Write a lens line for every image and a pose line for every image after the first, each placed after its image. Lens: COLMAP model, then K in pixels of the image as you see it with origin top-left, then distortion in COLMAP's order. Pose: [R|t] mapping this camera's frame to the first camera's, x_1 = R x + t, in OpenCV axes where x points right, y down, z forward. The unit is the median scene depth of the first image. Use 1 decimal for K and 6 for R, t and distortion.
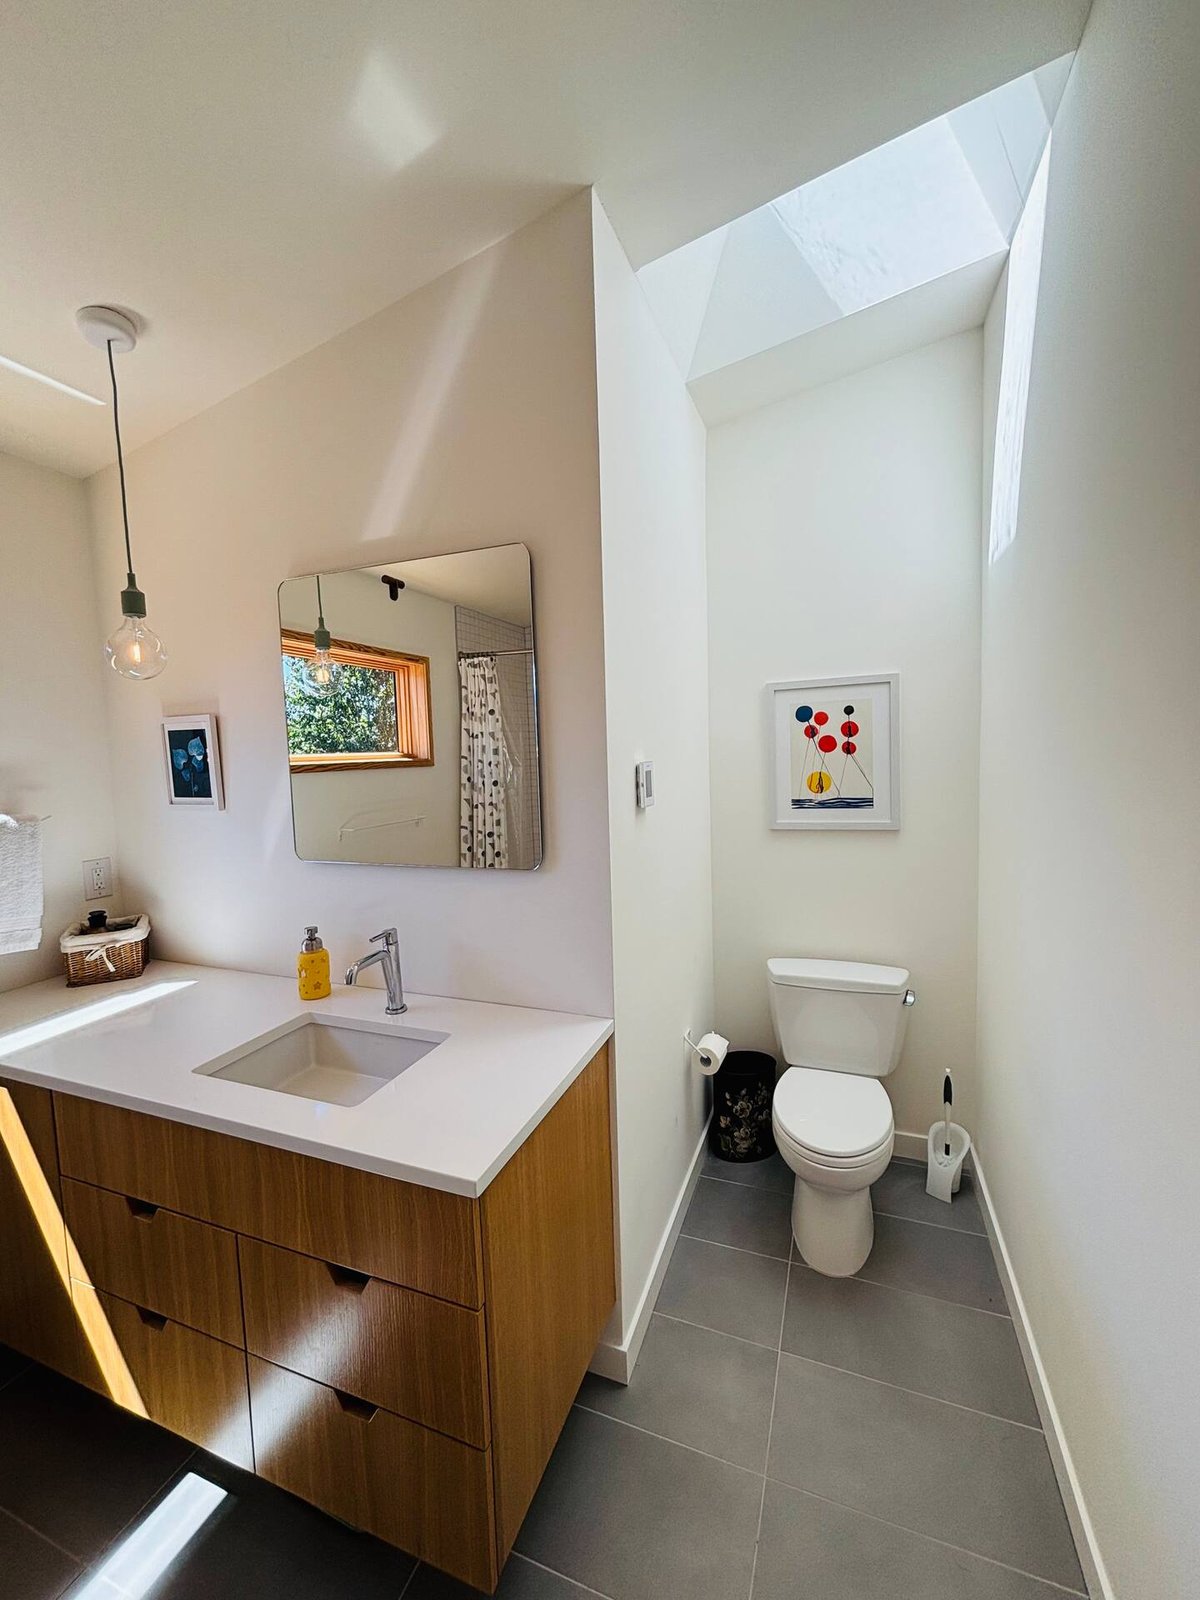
lens RADIAL K [[643.9, 0, 599.4], [0, 643.9, 799.6], [0, 0, 1]] dist [0.000374, -0.001655]
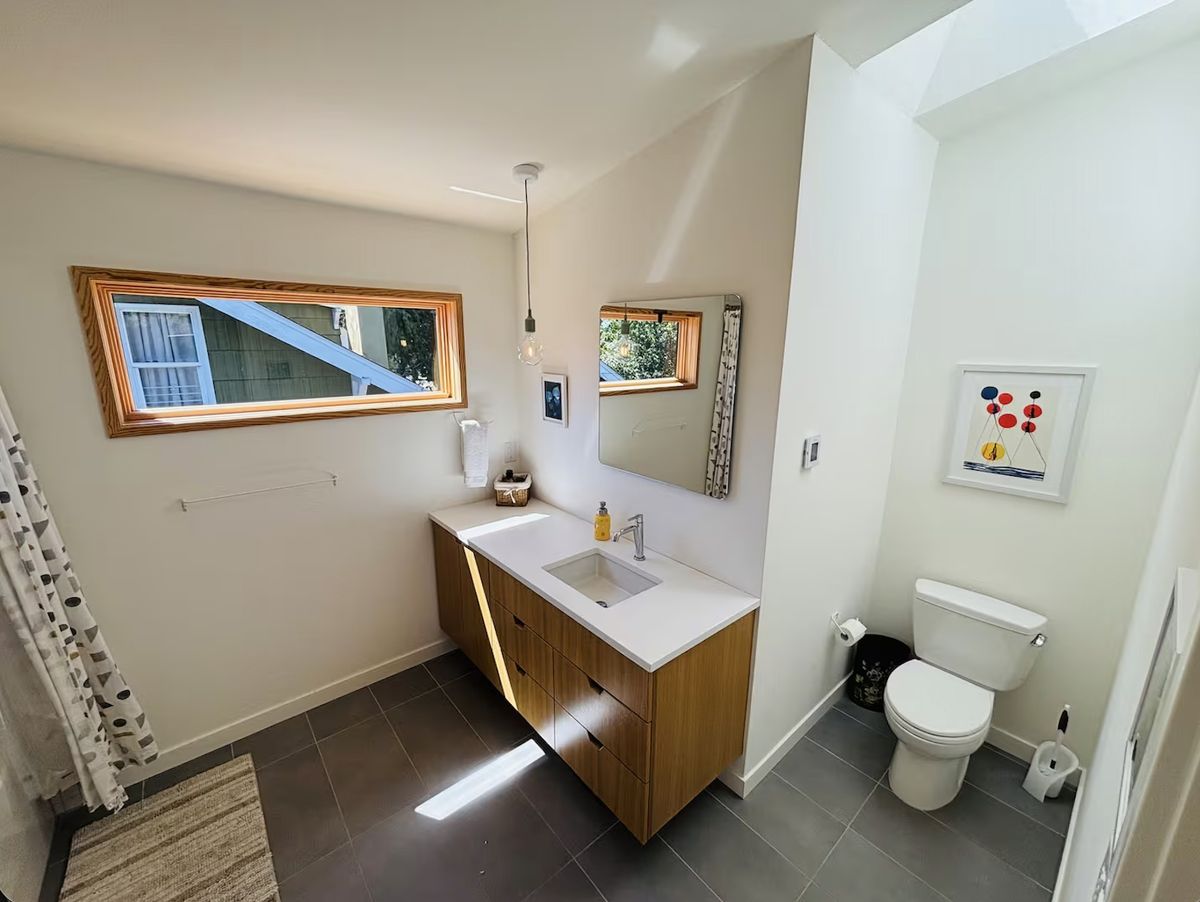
lens RADIAL K [[482.9, 0, 602.7], [0, 482.9, 452.3], [0, 0, 1]] dist [0.000374, -0.001655]
pose [[0.881529, 0.143404, -0.449824, 0.129864], [-0.073046, 0.982709, 0.170138, -0.155285], [0.466445, -0.117124, 0.876762, -0.158626]]
